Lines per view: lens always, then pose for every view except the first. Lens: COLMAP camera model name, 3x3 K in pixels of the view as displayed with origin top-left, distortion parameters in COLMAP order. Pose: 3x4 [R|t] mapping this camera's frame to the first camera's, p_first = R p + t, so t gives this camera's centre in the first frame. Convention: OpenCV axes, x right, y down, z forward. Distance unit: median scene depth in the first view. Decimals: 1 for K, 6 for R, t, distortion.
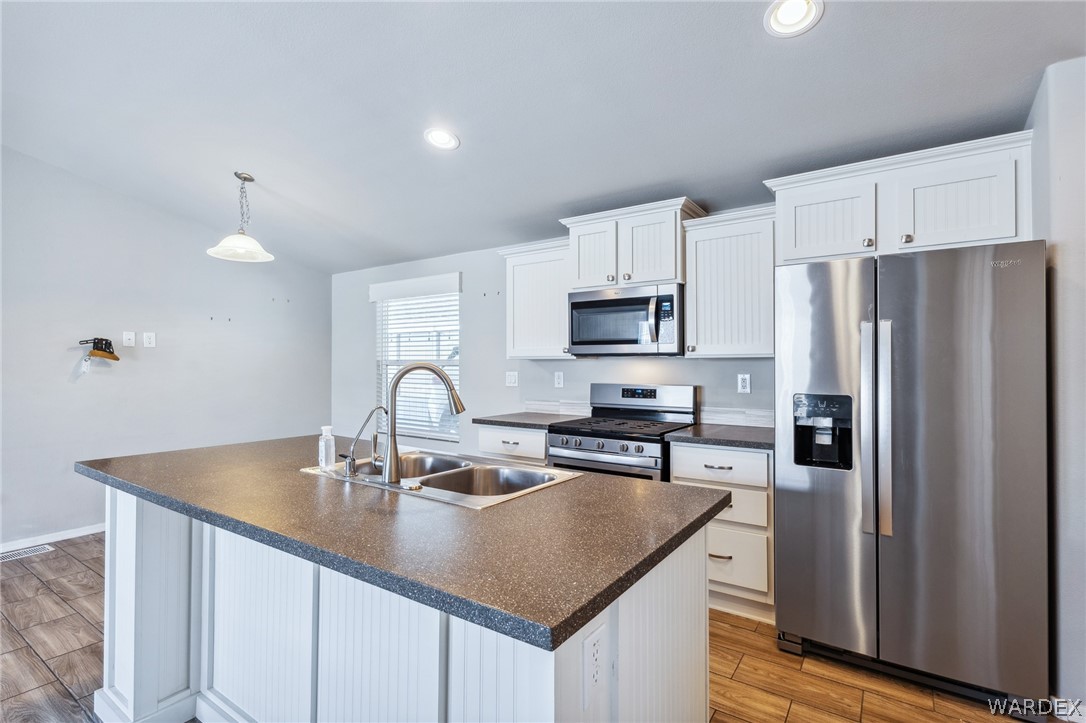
lens RADIAL K [[512.7, 0, 544.0], [0, 512.7, 359.0], [0, 0, 1]] dist [0.002069, -0.002017]
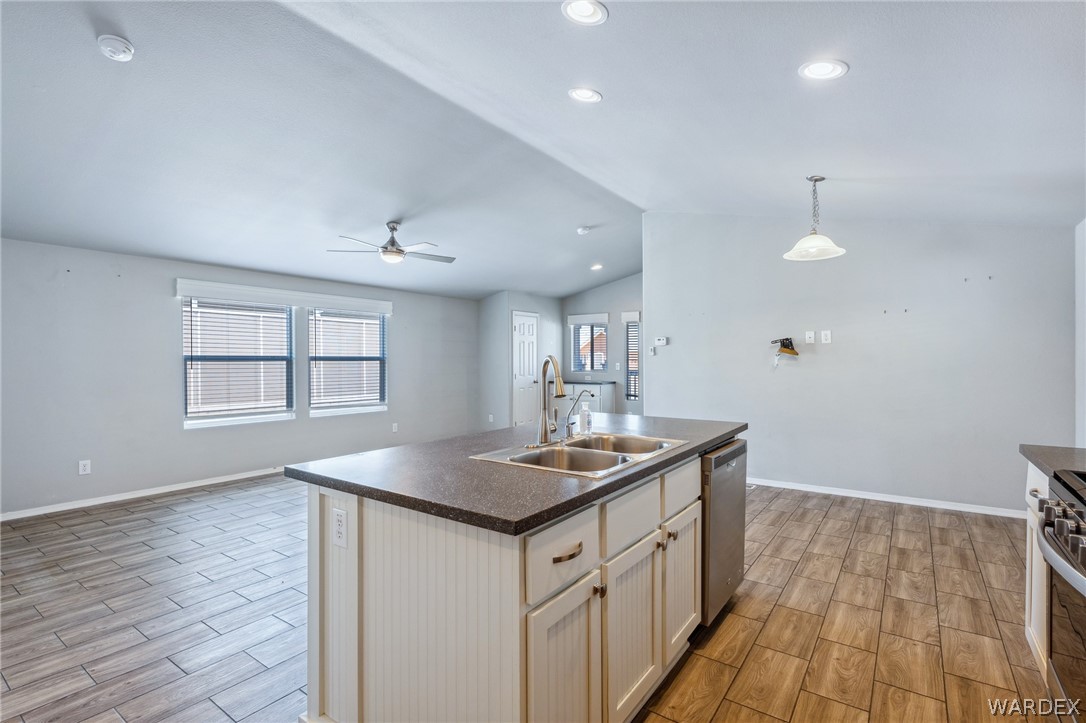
lens RADIAL K [[512.7, 0, 541.2], [0, 512.7, 366.5], [0, 0, 1]] dist [0.002069, -0.002017]
pose [[-0.027020, 0.007886, -0.999604, 0.560587], [0.017038, 0.999827, 0.007427, 0.013540], [0.999490, -0.016831, -0.027150, 0.532714]]
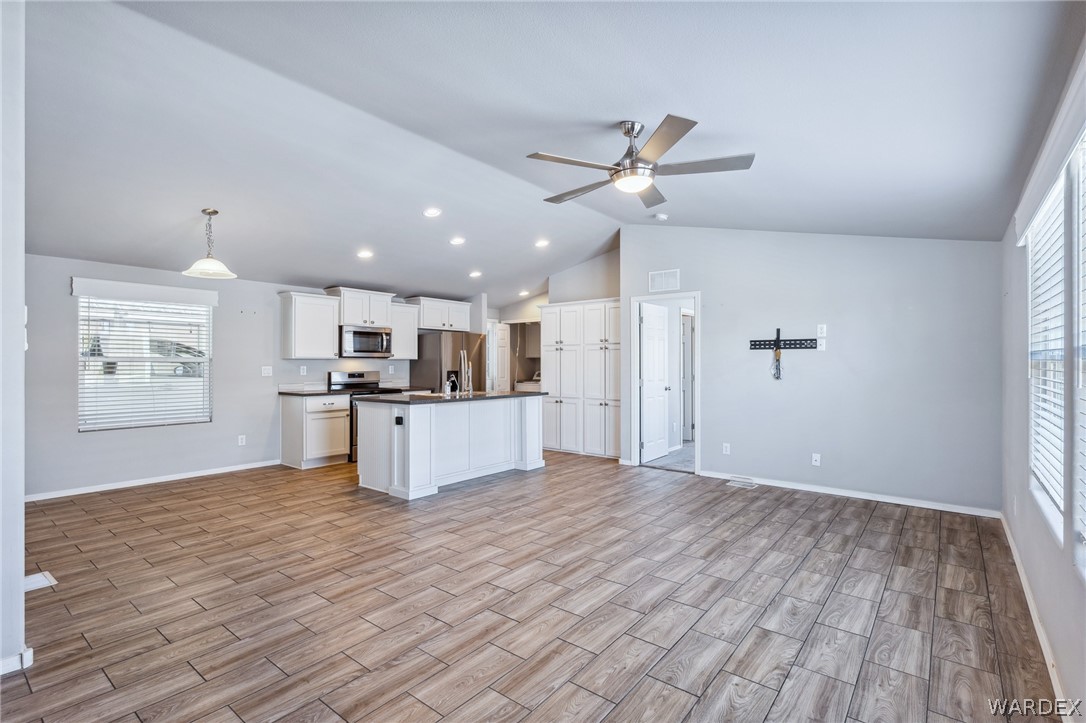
lens RADIAL K [[512.7, 0, 544.1], [0, 512.7, 356.0], [0, 0, 1]] dist [0.002069, -0.002017]
pose [[0.073821, 0.011534, 0.997205, -2.065958], [-0.013103, 0.999858, -0.010595, -0.000947], [-0.997185, -0.012284, 0.073962, 0.099325]]
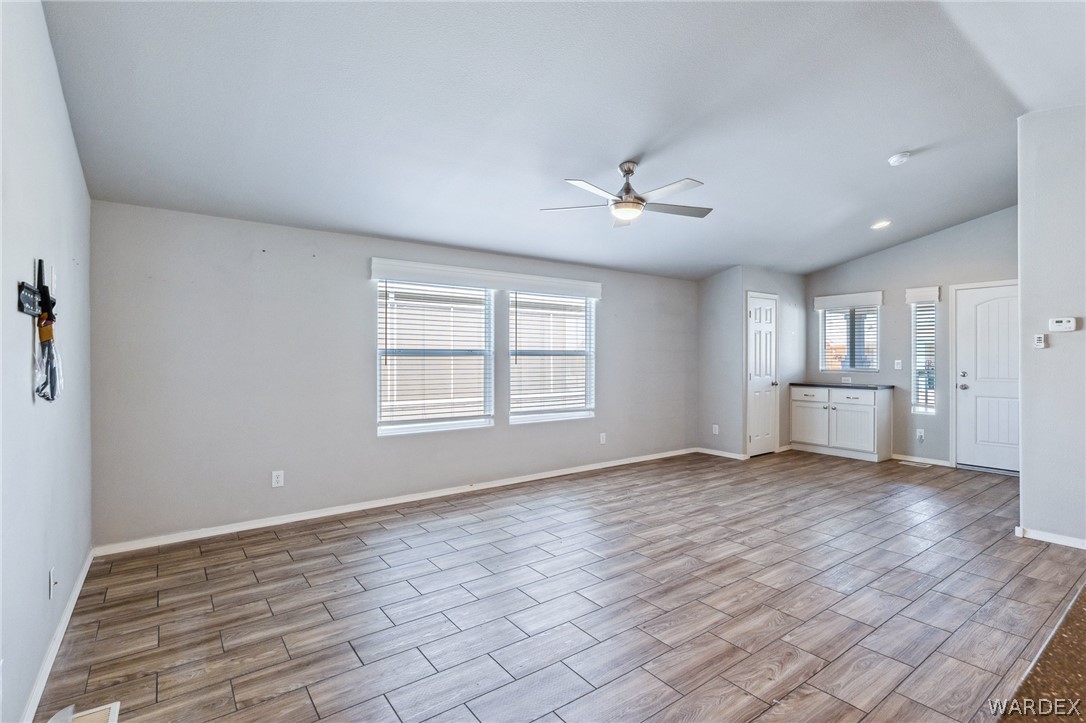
lens RADIAL K [[512.7, 0, 540.9], [0, 512.7, 358.1], [0, 0, 1]] dist [0.002069, -0.002017]
pose [[-0.336067, 0.000211, -0.941838, 0.099656], [0.012487, 0.999913, -0.004231, 0.006509], [0.941755, -0.013182, -0.336041, 0.219309]]
